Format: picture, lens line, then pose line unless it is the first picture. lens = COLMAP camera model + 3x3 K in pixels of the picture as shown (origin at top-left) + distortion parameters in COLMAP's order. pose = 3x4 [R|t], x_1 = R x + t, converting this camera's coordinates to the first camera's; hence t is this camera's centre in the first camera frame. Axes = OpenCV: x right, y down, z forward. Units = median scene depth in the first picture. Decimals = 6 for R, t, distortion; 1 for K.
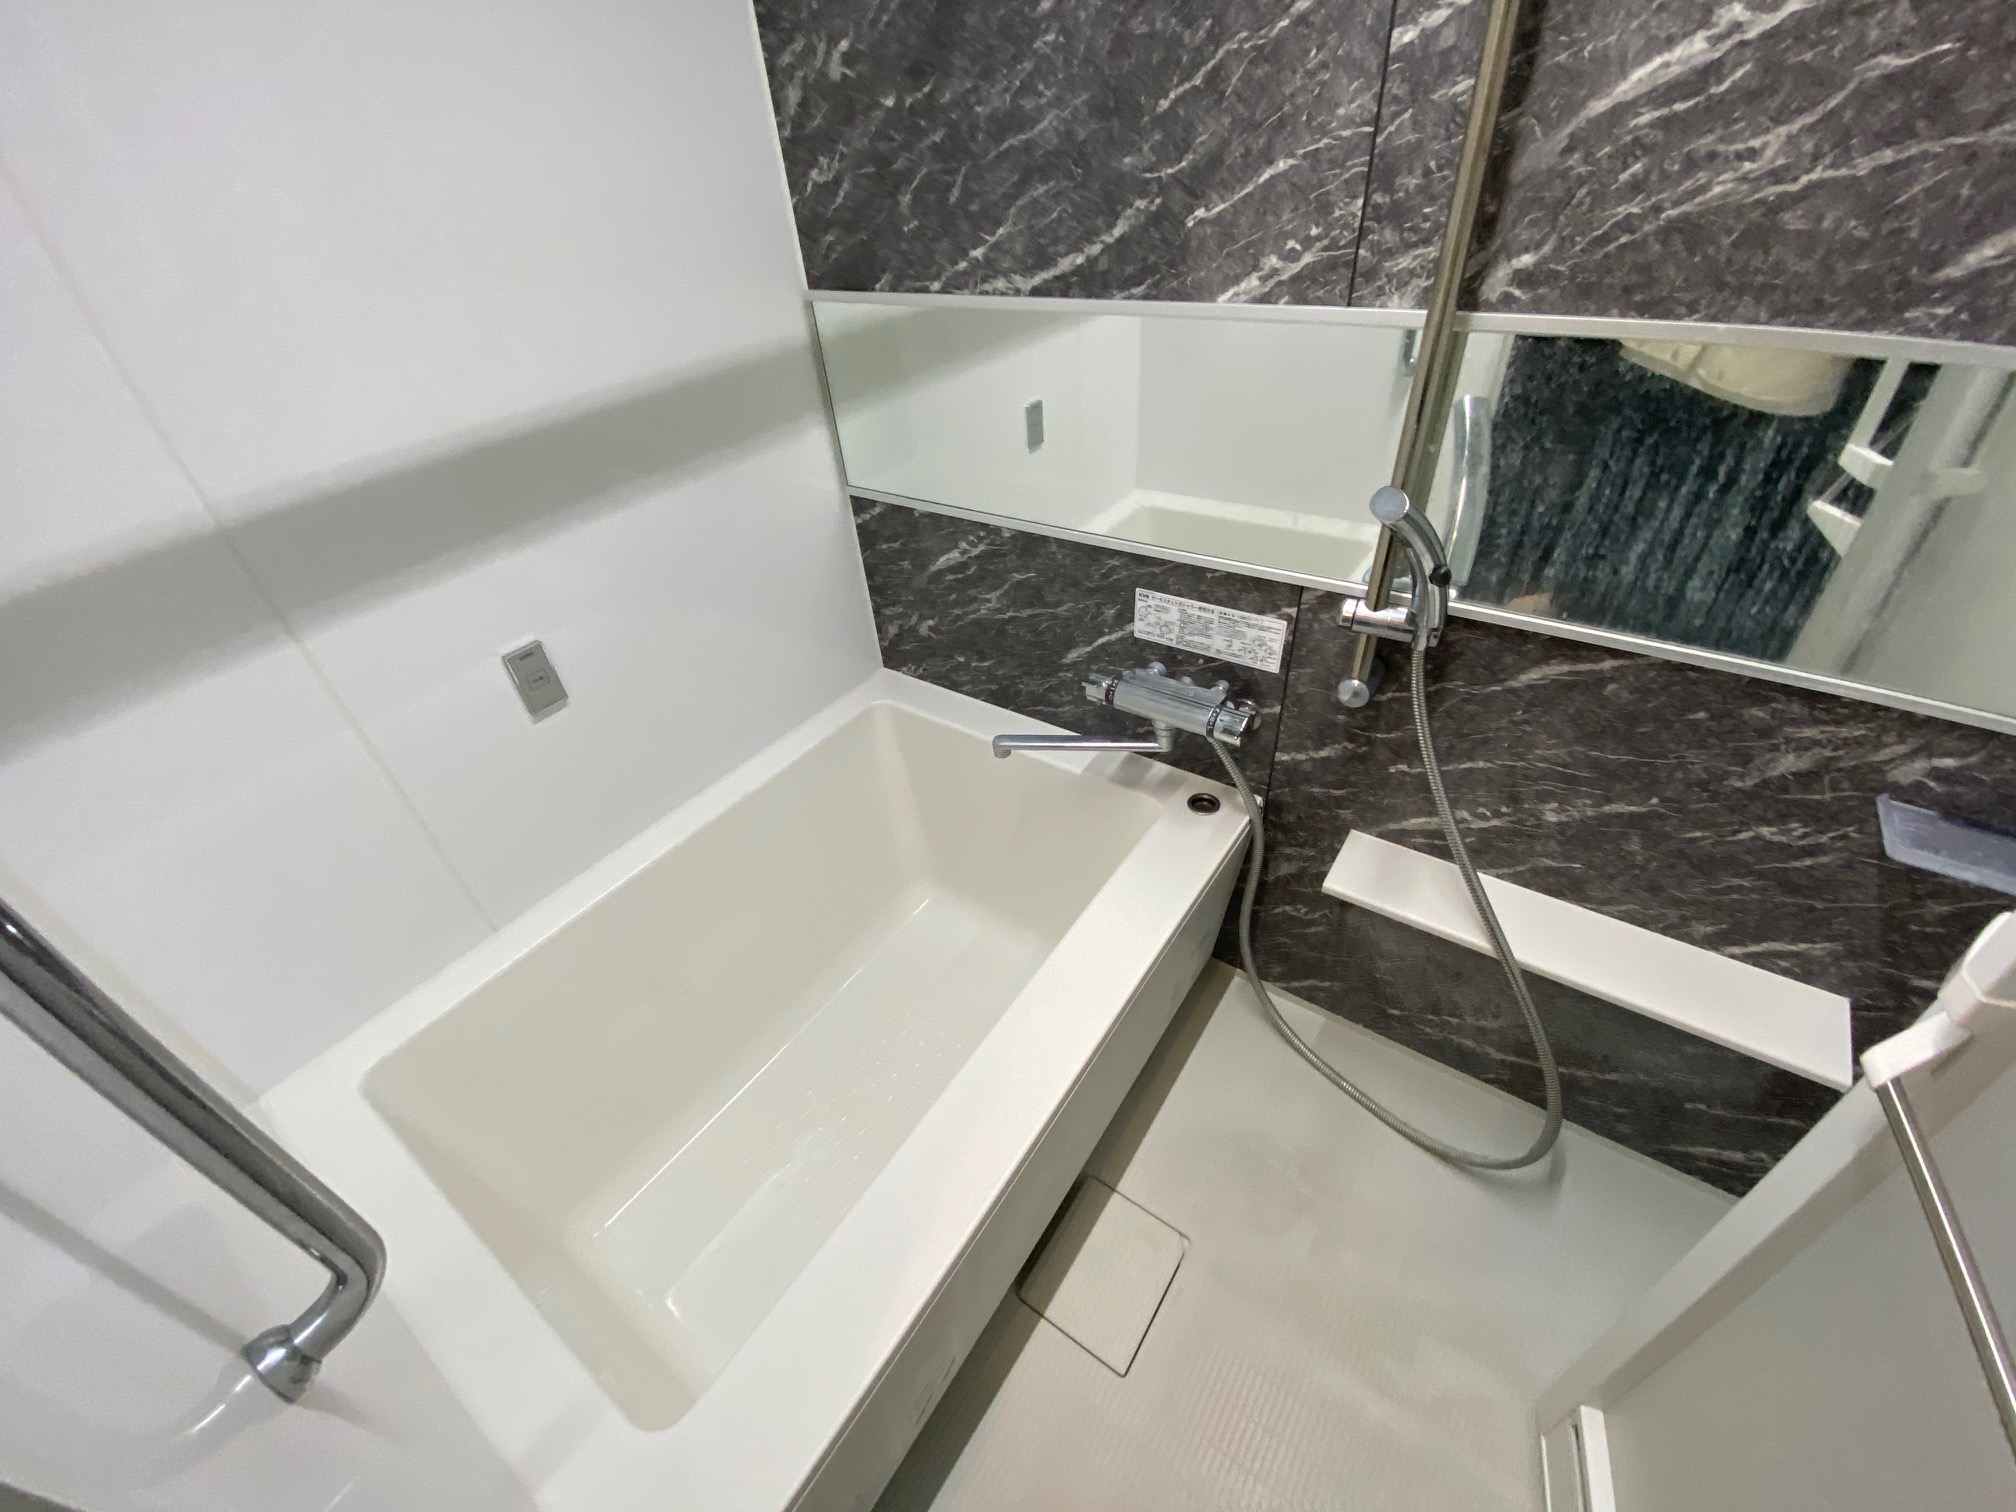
lens RADIAL K [[815.9, 0, 1008.0], [0, 815.9, 756.0], [0, 0, 1]] dist [0.019755, -0.017326]
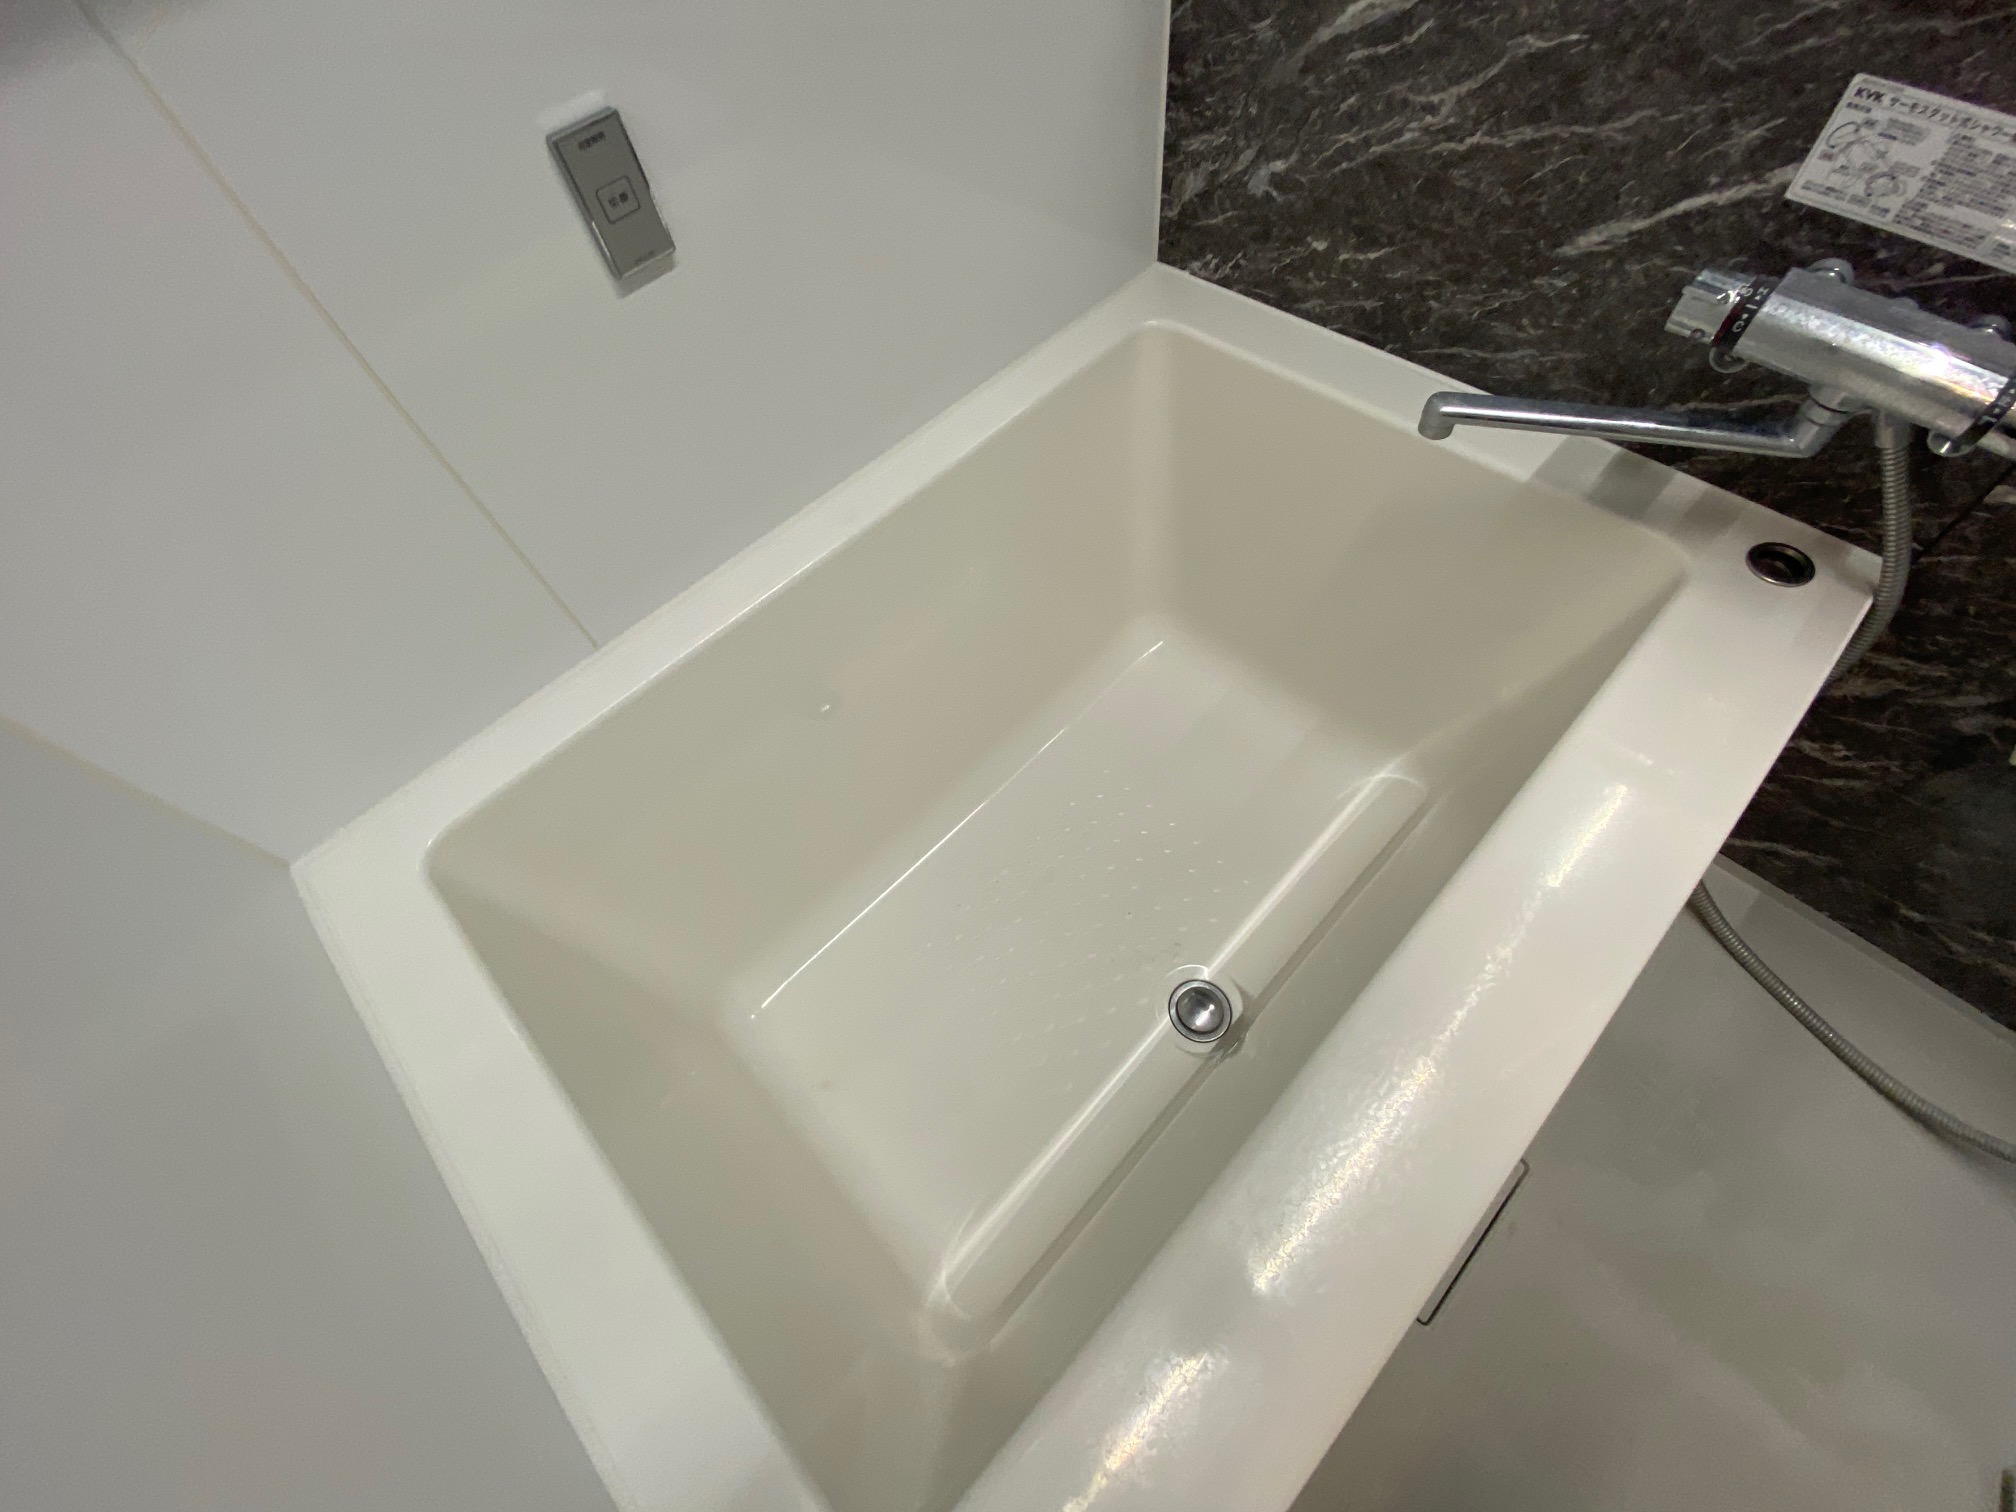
lens RADIAL K [[815.9, 0, 1008.0], [0, 815.9, 756.0], [0, 0, 1]] dist [0.019755, -0.017326]
pose [[0.985350, 0.133973, -0.105531, -0.179909], [-0.084512, 0.921045, 0.380176, 0.011312], [0.148132, -0.365688, 0.918874, 0.341428]]
